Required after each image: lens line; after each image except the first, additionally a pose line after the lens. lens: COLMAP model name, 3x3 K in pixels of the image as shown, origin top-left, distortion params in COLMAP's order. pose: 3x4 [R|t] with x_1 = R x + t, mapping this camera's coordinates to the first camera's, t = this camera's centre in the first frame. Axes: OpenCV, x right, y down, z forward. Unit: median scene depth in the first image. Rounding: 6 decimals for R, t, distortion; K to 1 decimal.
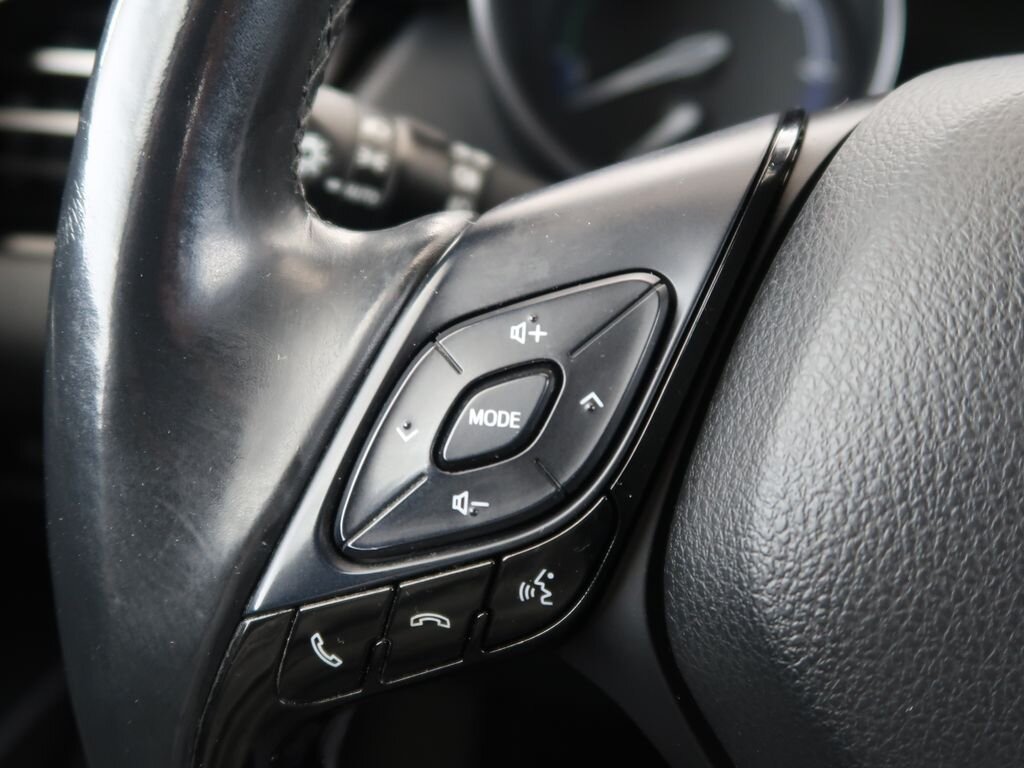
lens RADIAL K [[1094.9, 0, 512.0], [0, 1094.9, 384.0], [0, 0, 1]] dist [-0.001433, -0.009700]
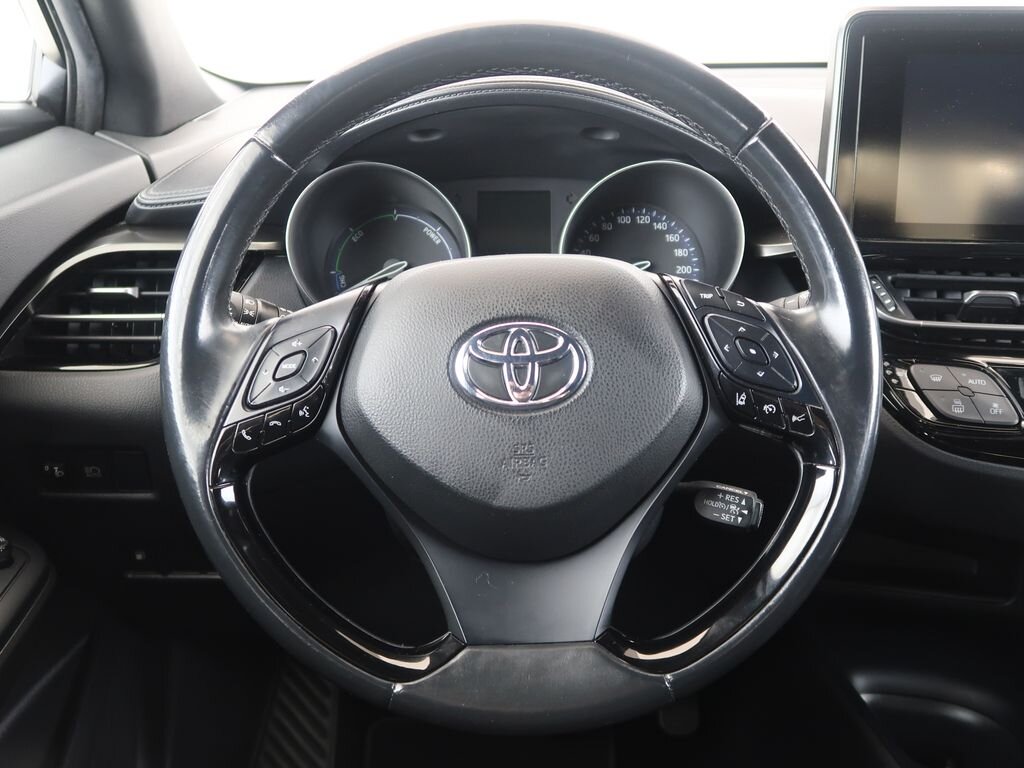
lens RADIAL K [[1094.9, 0, 512.0], [0, 1094.9, 384.0], [0, 0, 1]] dist [-0.001433, -0.009700]
pose [[0.987750, -0.080066, 0.133941, 0.226398], [0.104866, 0.976209, -0.189786, 0.865679], [-0.115559, 0.201507, 0.972646, -2.666124]]
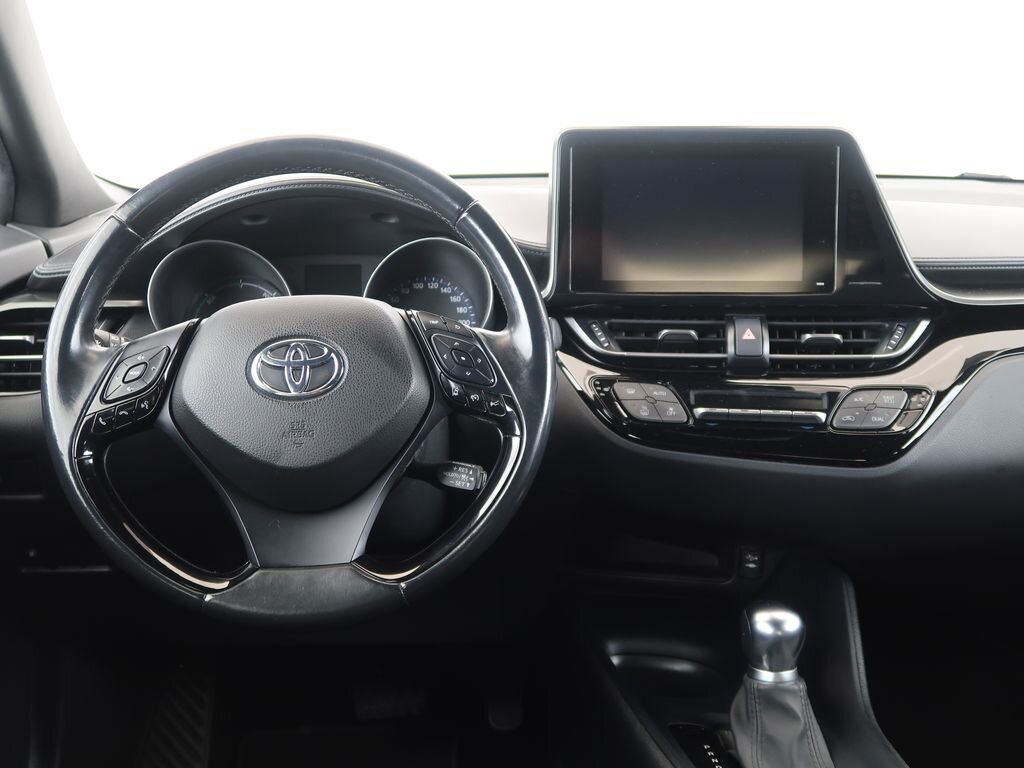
lens RADIAL K [[1094.9, 0, 512.0], [0, 1094.9, 384.0], [0, 0, 1]] dist [-0.001433, -0.009700]
pose [[0.976891, -0.079135, 0.198549, 0.697303], [0.134962, 0.948705, -0.285910, 1.805485], [-0.165739, 0.306099, 0.937461, -4.159656]]
